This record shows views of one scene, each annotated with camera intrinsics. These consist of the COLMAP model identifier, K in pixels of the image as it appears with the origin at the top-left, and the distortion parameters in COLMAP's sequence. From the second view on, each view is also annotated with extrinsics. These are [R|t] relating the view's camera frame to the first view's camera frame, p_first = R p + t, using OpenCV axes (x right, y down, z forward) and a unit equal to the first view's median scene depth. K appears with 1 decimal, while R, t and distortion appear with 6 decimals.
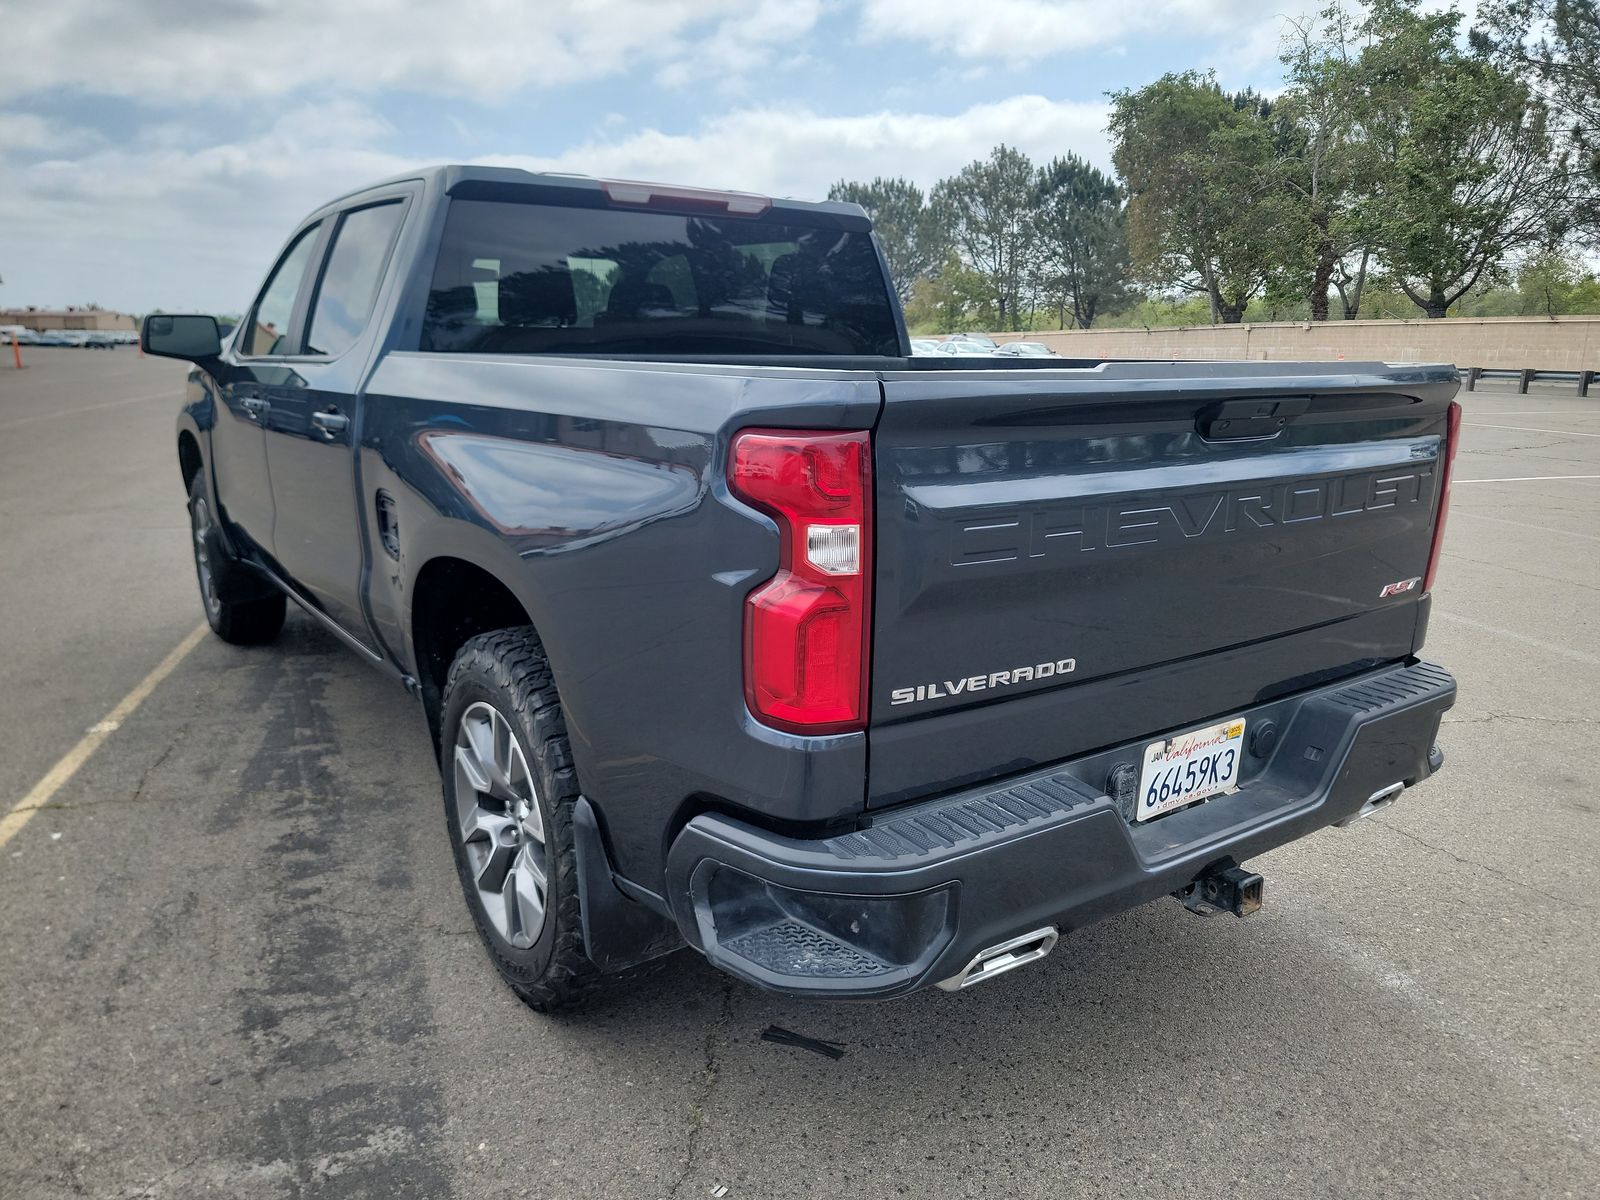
lens RADIAL K [[1141.3, 0, 827.4], [0, 1141.3, 626.3], [0, 0, 1]] dist [0.050635, -0.056901]
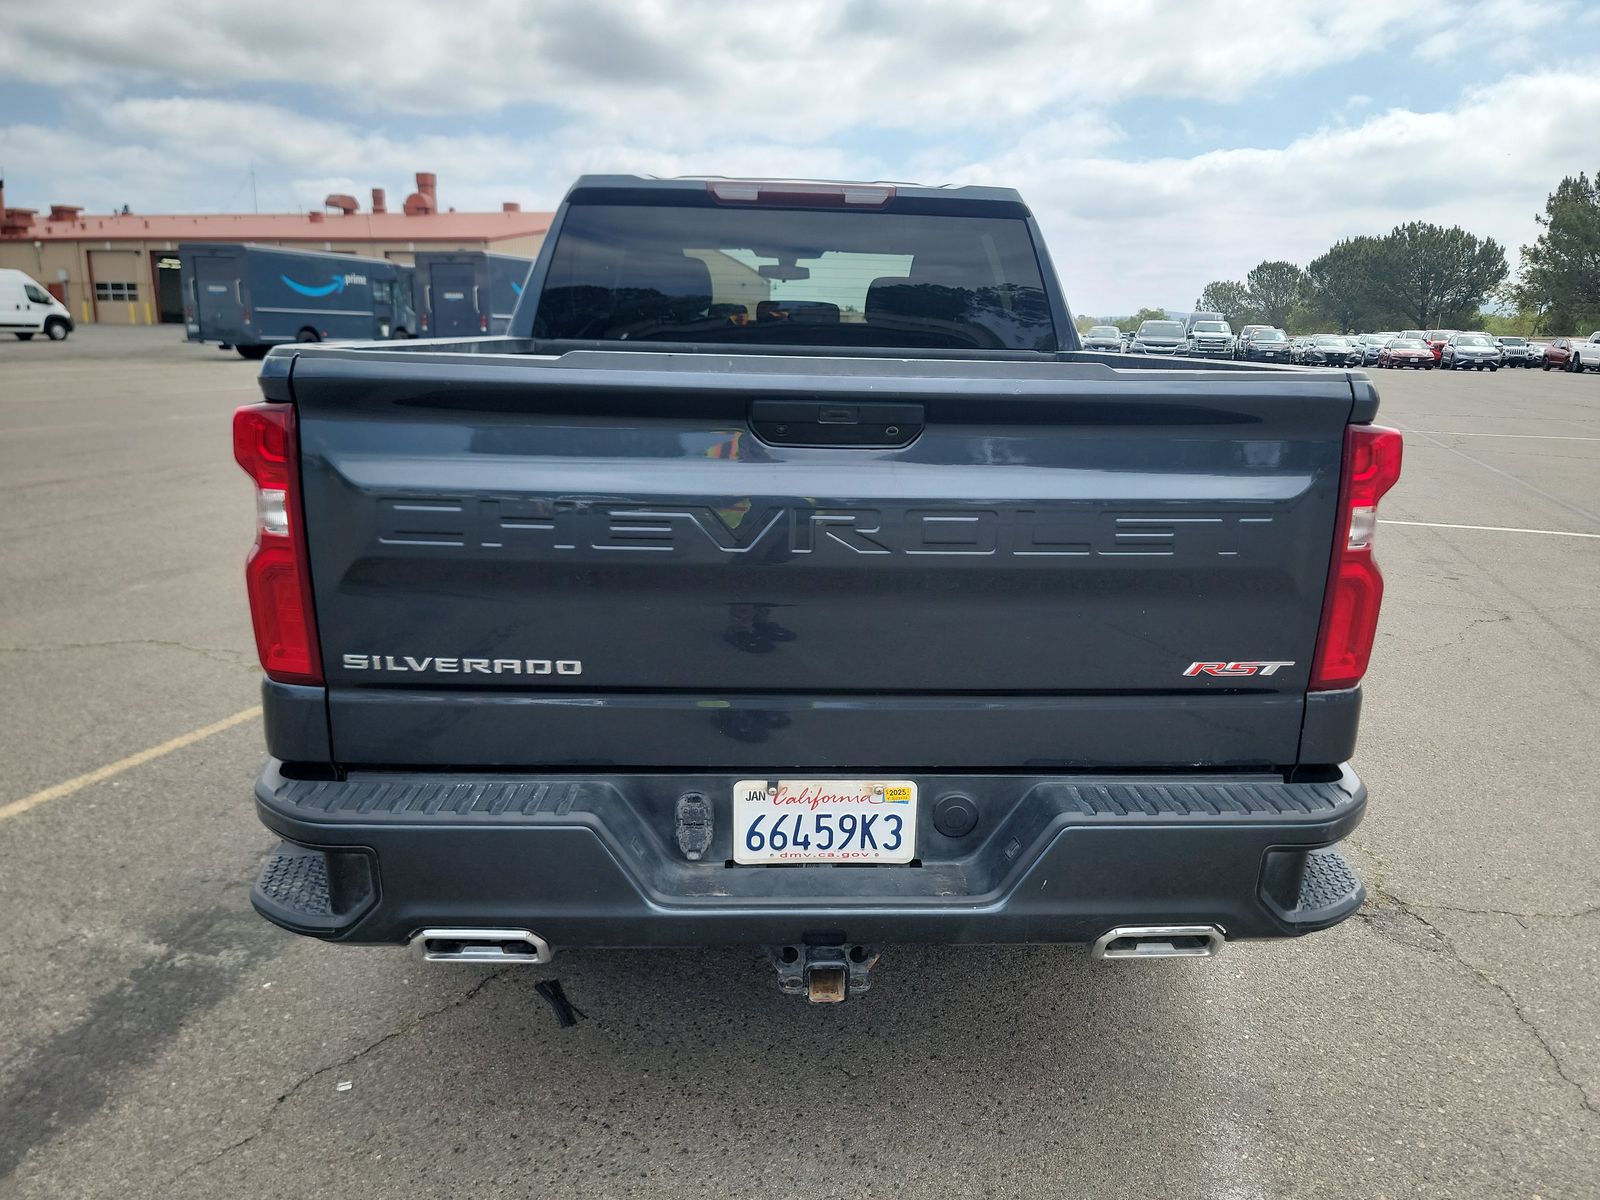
lens RADIAL K [[1122.1, 0, 809.5], [0, 1122.1, 605.5], [0, 0, 1]] dist [0.053864, -0.040370]
pose [[0.830816, 0.140173, -0.538606, 0.767773], [-0.145800, 0.988782, 0.032431, -0.066810], [0.537110, 0.051585, 0.841933, 0.277096]]
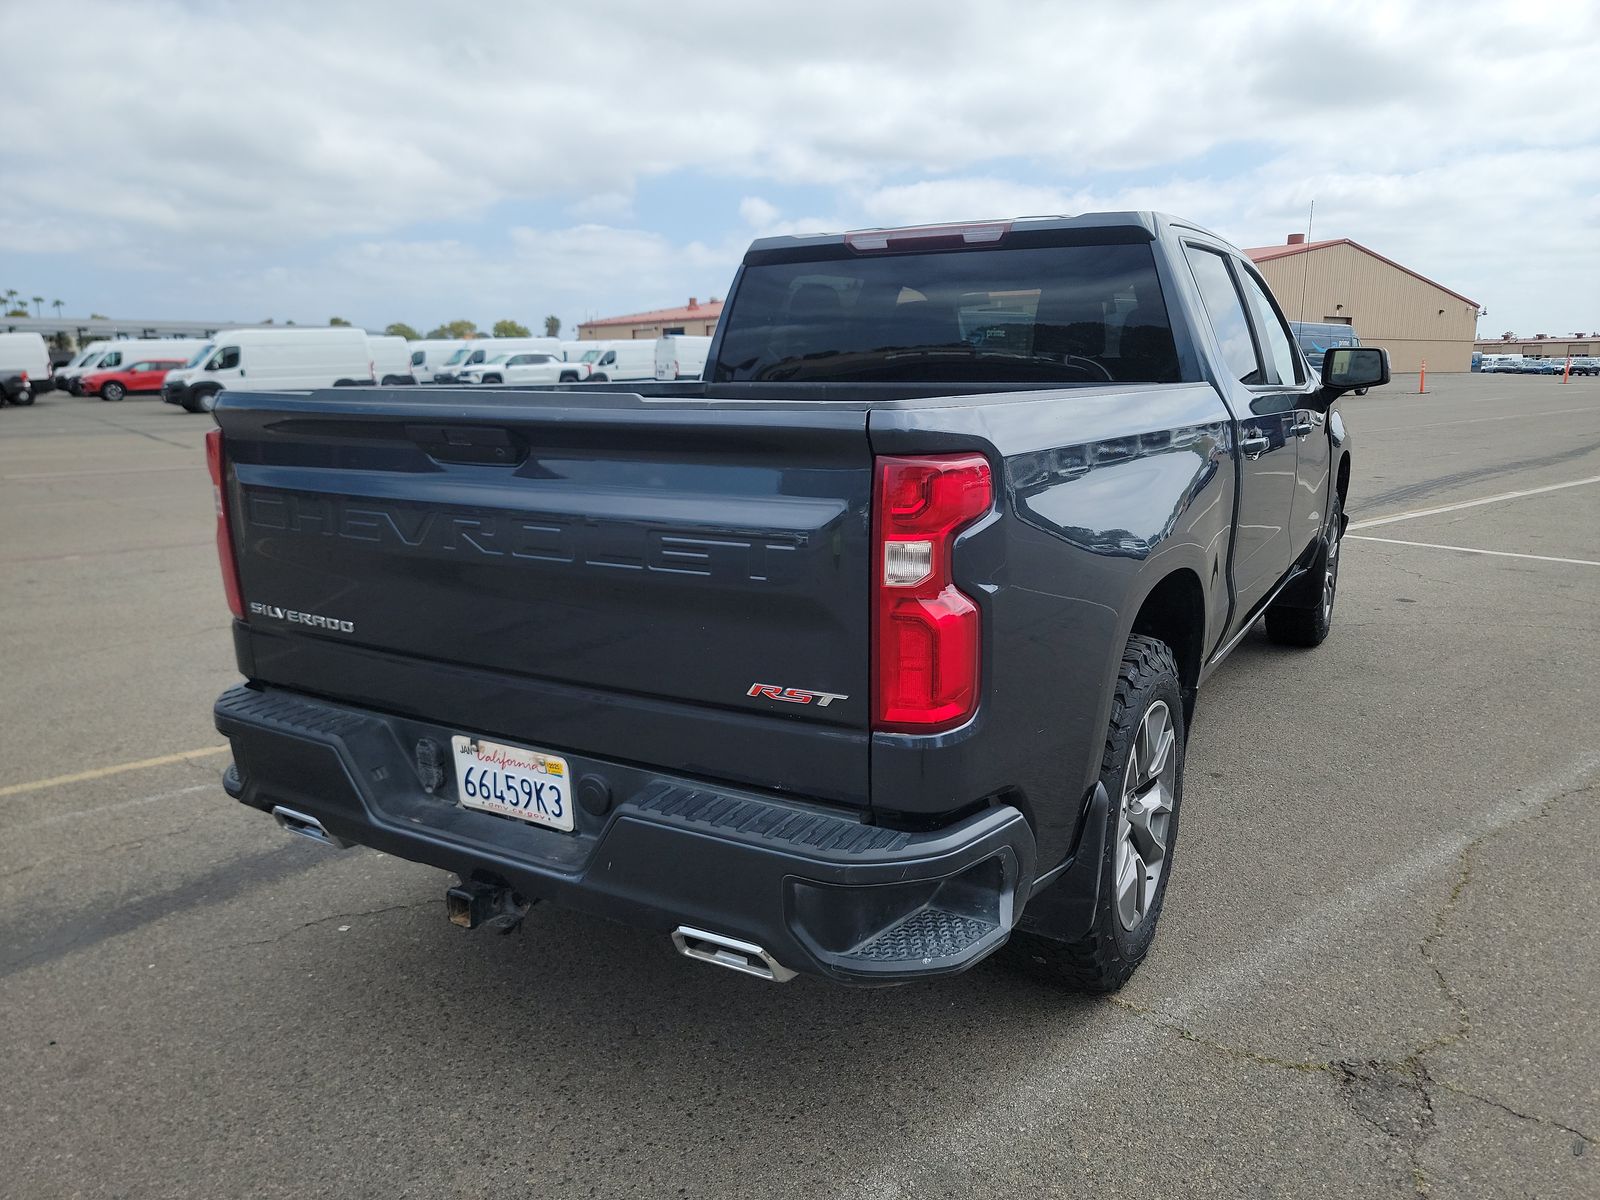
lens RADIAL K [[1122.1, 0, 809.5], [0, 1122.1, 605.5], [0, 0, 1]] dist [0.053864, -0.040370]
pose [[0.399238, 0.178677, -0.899268, 1.345758], [-0.211408, 0.972337, 0.099339, -0.193170], [0.892141, 0.150453, 0.425967, 0.809289]]
